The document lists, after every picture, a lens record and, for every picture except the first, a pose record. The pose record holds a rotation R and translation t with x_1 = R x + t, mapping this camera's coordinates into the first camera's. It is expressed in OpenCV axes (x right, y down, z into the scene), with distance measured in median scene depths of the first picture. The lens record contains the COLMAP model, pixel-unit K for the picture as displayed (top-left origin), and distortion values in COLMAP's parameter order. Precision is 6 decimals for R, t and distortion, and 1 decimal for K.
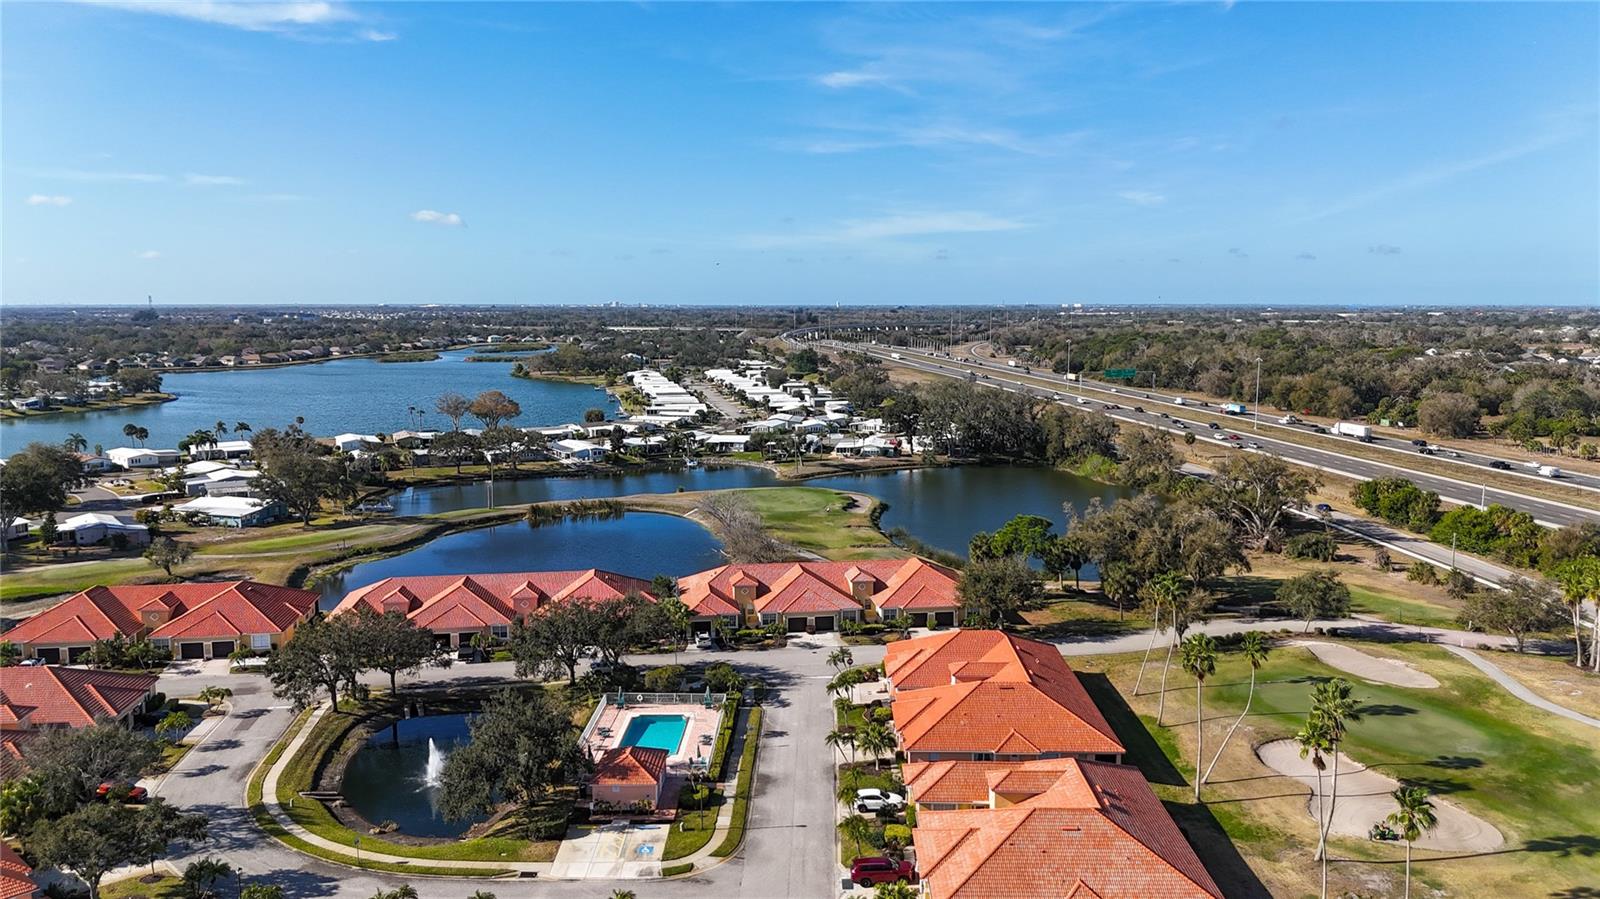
lens RADIAL K [[1201.2, 0, 800.0], [0, 1201.2, 449.5], [0, 0, 1]] dist [0.070006, -0.130363]
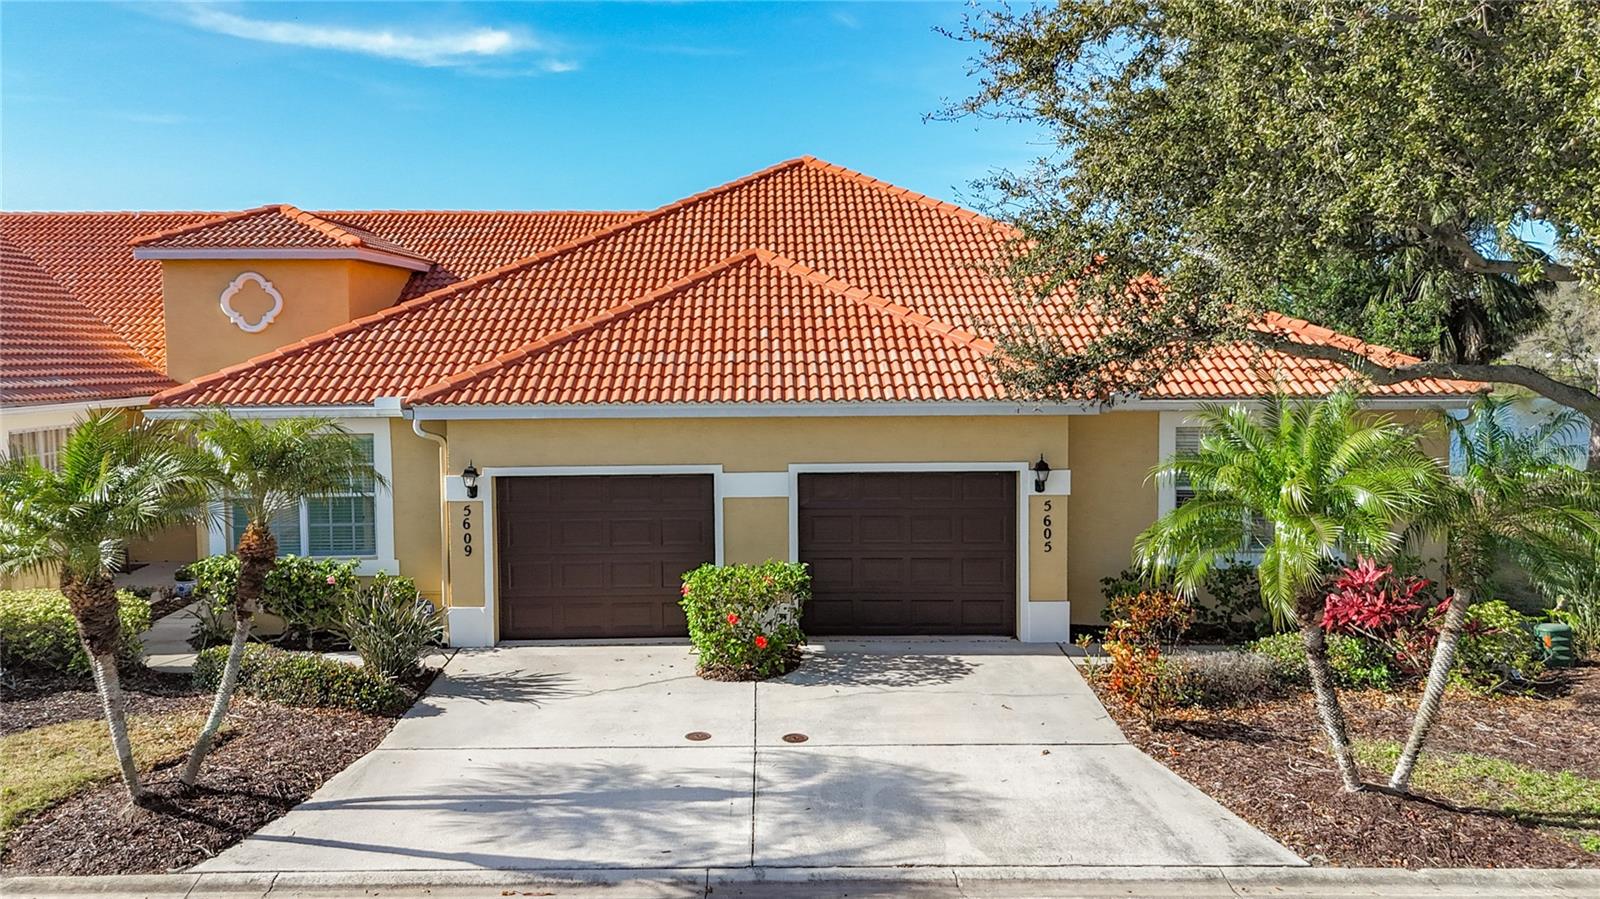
lens RADIAL K [[1299.5, 0, 760.1], [0, 1299.5, 452.3], [0, 0, 1]] dist [0.104953, -0.110432]
pose [[0.988829, 0.004757, -0.148976, 0.123102], [-0.011795, 0.998854, -0.046393, 0.137649], [0.148585, 0.047632, 0.987752, 0.902363]]
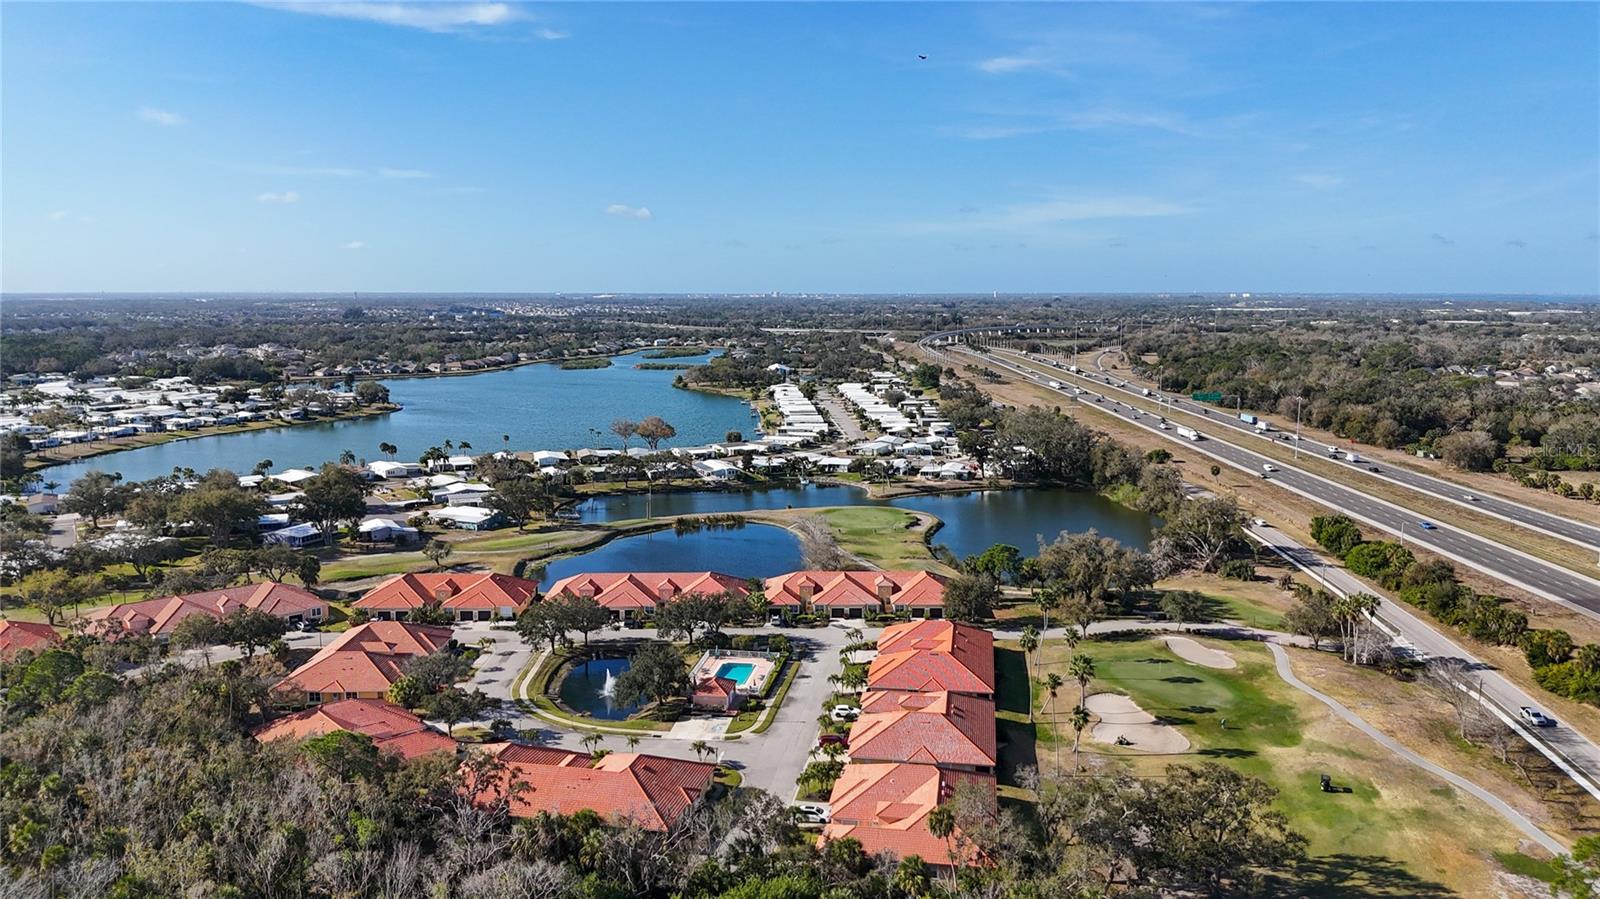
lens RADIAL K [[1183.6, 0, 800.3], [0, 1183.6, 478.9], [0, 0, 1]] dist [0.107625, -0.120365]
pose [[0.991282, 0.021259, -0.130030, 0.141060], [-0.016528, 0.999165, 0.037352, -0.079856], [0.130715, -0.034878, 0.990806, -0.493589]]
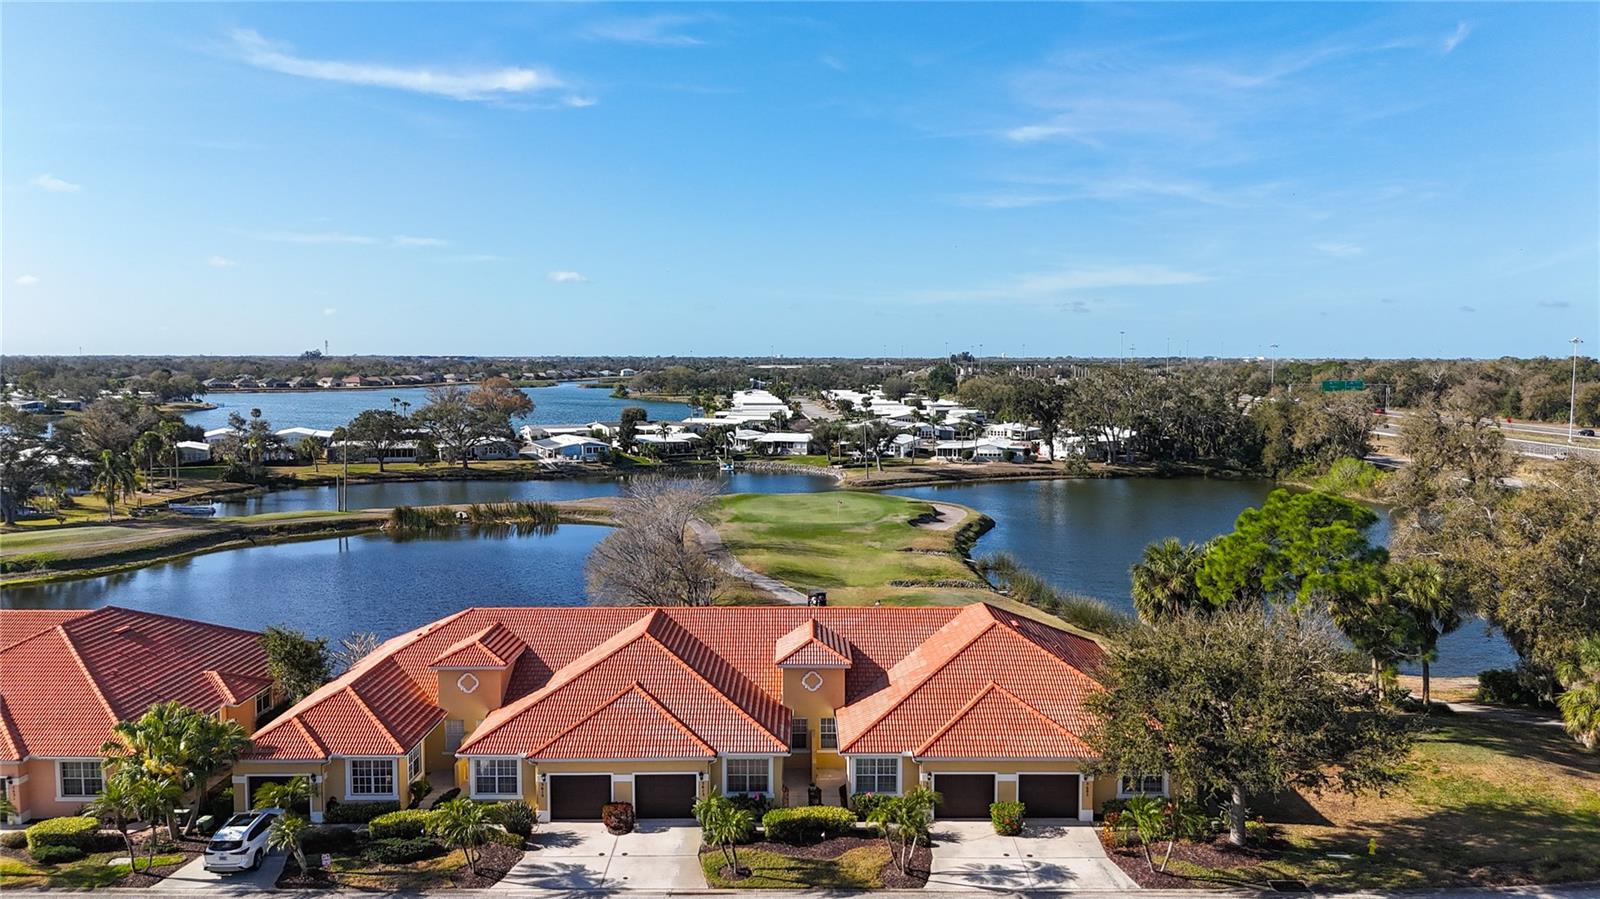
lens RADIAL K [[1201.2, 0, 800.0], [0, 1201.2, 449.5], [0, 0, 1]] dist [0.070006, -0.130363]
pose [[0.990593, 0.012975, -0.136228, 0.097042], [-0.019122, 0.998852, -0.043913, 0.064564], [0.135502, 0.046105, 0.989704, 0.670000]]
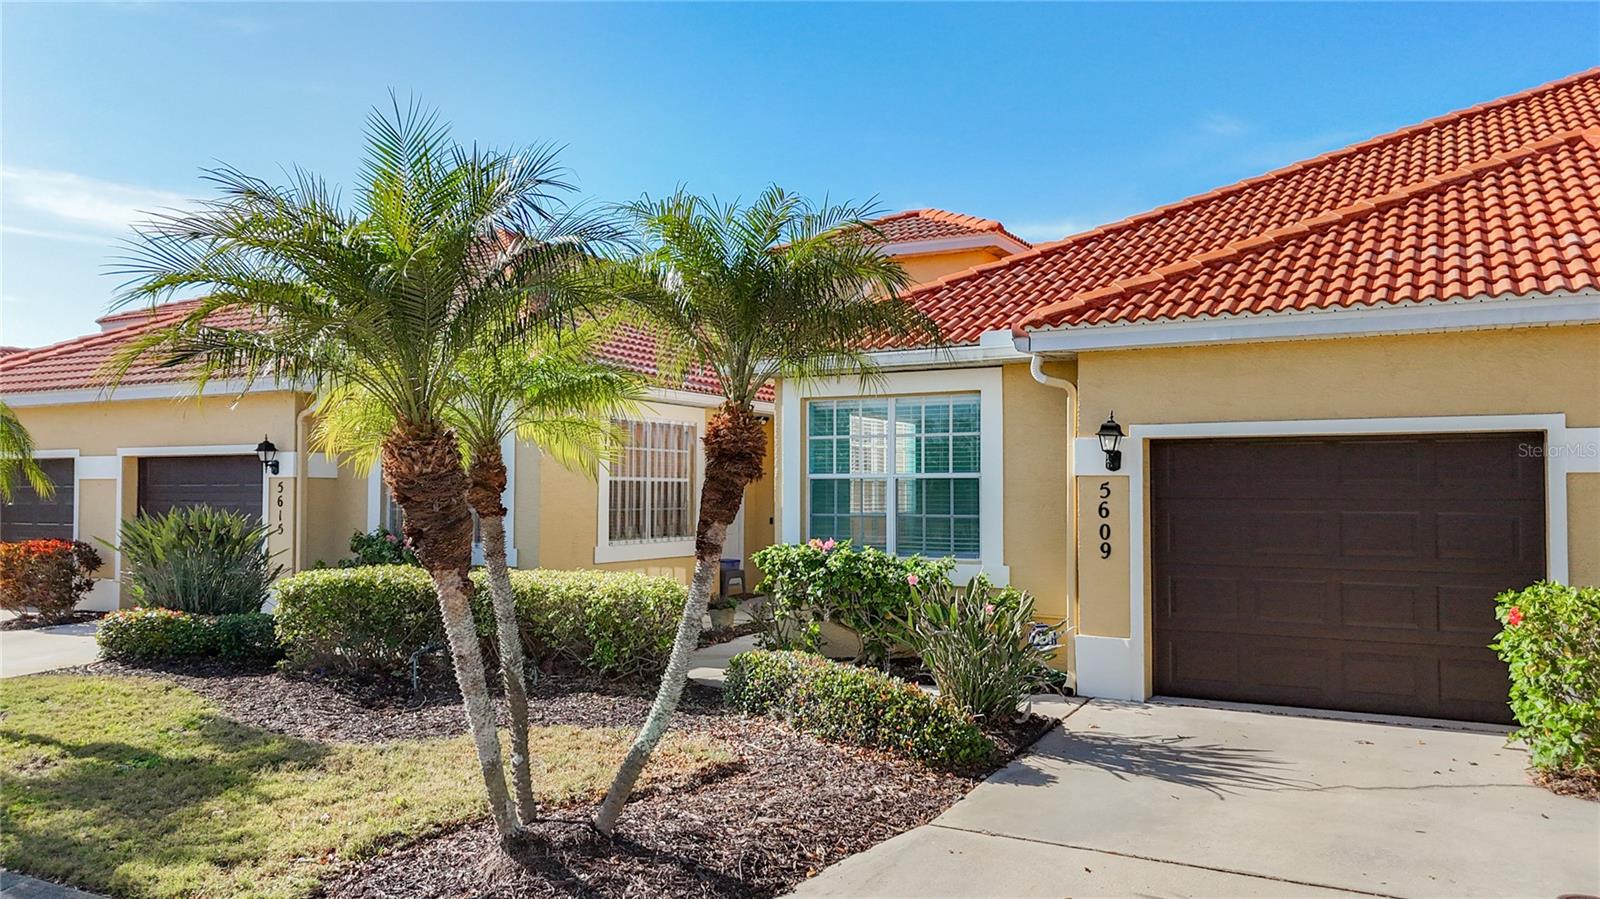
lens RADIAL K [[1173.7, 0, 814.3], [0, 1173.7, 462.5], [0, 0, 1]] dist [0.078671, -0.062299]
pose [[0.804968, -0.013215, -0.593171, 0.110635], [-0.078518, 0.988586, -0.128579, 0.144849], [0.588100, 0.150076, 0.794742, 0.938891]]
